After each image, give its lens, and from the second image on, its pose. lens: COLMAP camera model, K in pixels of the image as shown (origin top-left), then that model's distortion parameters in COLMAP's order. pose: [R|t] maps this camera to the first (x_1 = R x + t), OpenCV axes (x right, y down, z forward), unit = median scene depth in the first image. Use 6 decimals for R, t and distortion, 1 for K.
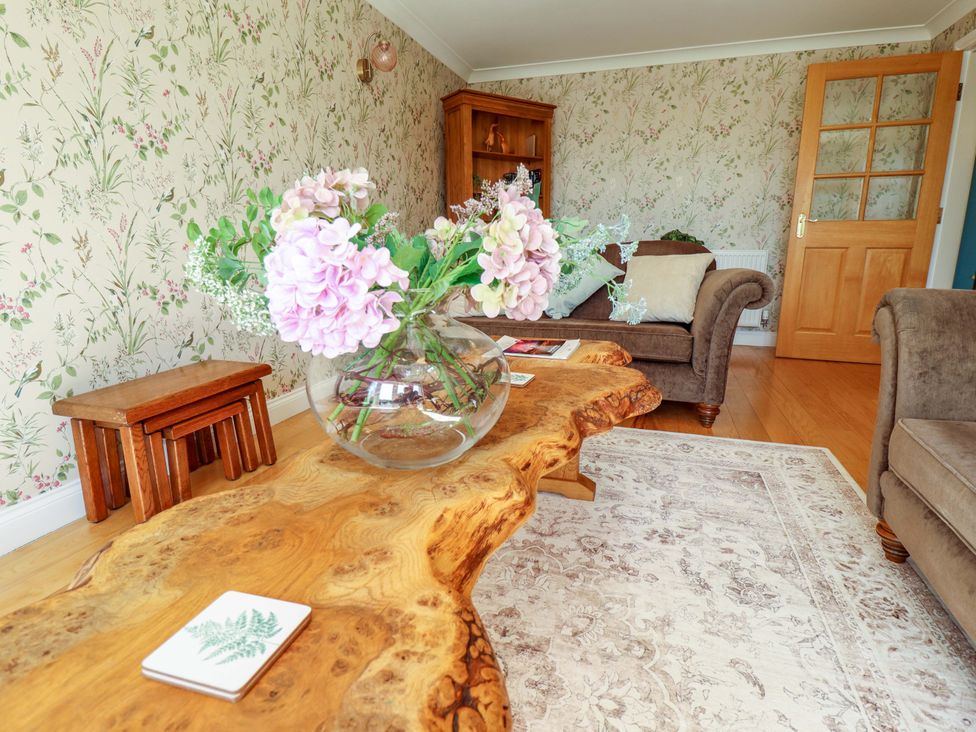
lens RADIAL K [[509.5, 0, 498.0], [0, 509.5, 361.0], [0, 0, 1]] dist [0.002698, -0.014141]
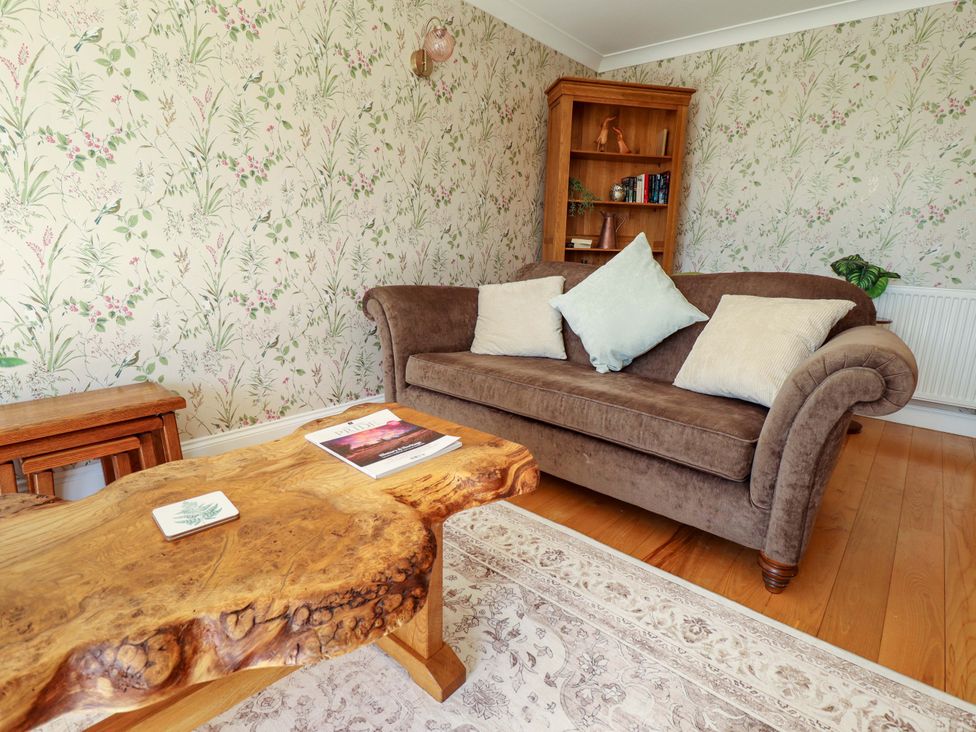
lens RADIAL K [[509.5, 0, 498.0], [0, 509.5, 361.0], [0, 0, 1]] dist [0.002698, -0.014141]
pose [[0.917950, 0.116801, -0.379112, 0.313976], [-0.121546, 0.992519, 0.011484, -0.109252], [0.377618, 0.035538, 0.925279, 0.319595]]
